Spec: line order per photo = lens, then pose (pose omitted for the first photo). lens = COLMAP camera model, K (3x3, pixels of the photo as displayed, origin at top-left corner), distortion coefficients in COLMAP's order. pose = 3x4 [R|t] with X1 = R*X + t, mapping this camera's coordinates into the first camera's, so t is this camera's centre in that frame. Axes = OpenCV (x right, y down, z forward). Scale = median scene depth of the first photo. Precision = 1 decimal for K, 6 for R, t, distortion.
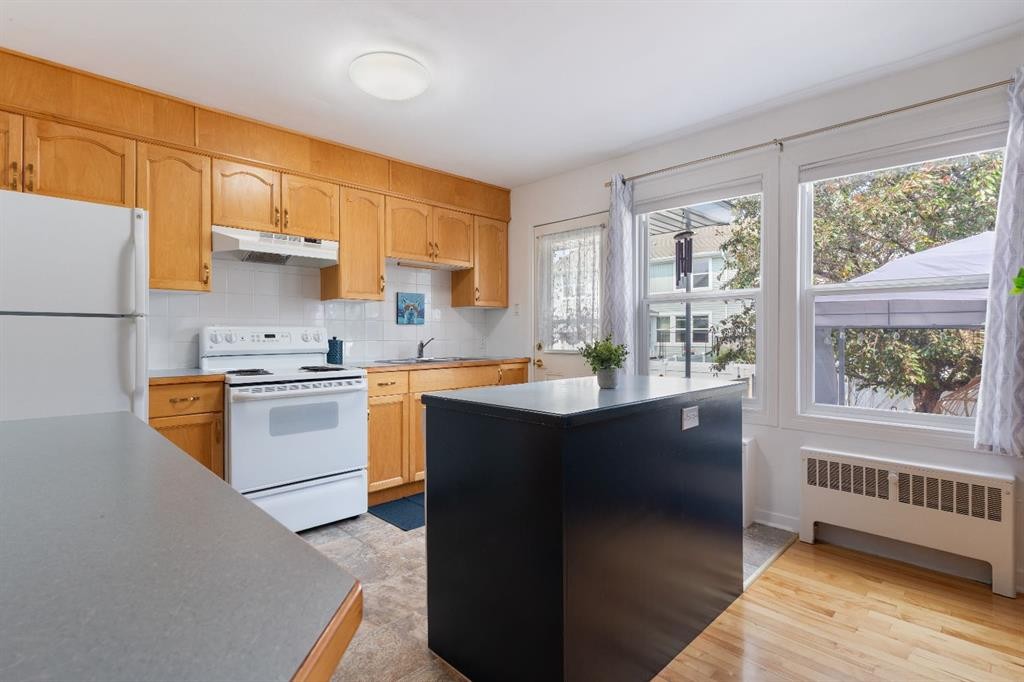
lens RADIAL K [[495.4, 0, 509.8], [0, 495.4, 336.9], [0, 0, 1]] dist [-0.002829, -0.000148]
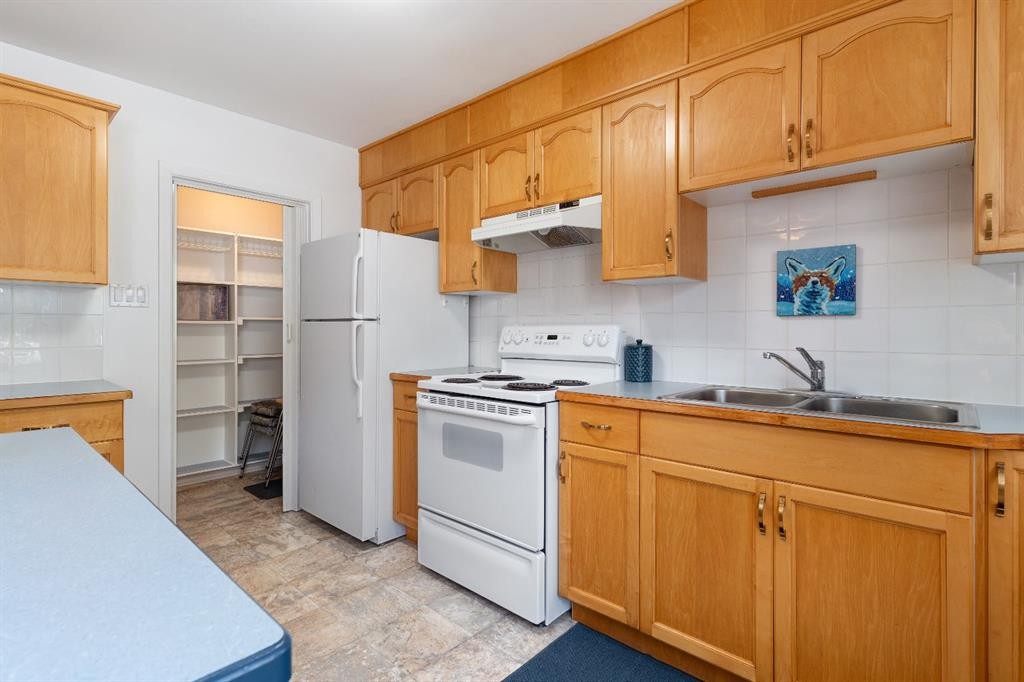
lens RADIAL K [[495.4, 0, 519.4], [0, 495.4, 332.4], [0, 0, 1]] dist [-0.002829, -0.000148]
pose [[0.064424, 0.008518, -0.997886, 0.305376], [-0.003842, 0.999958, 0.008288, -0.015998], [0.997915, 0.003300, 0.064454, 0.879571]]
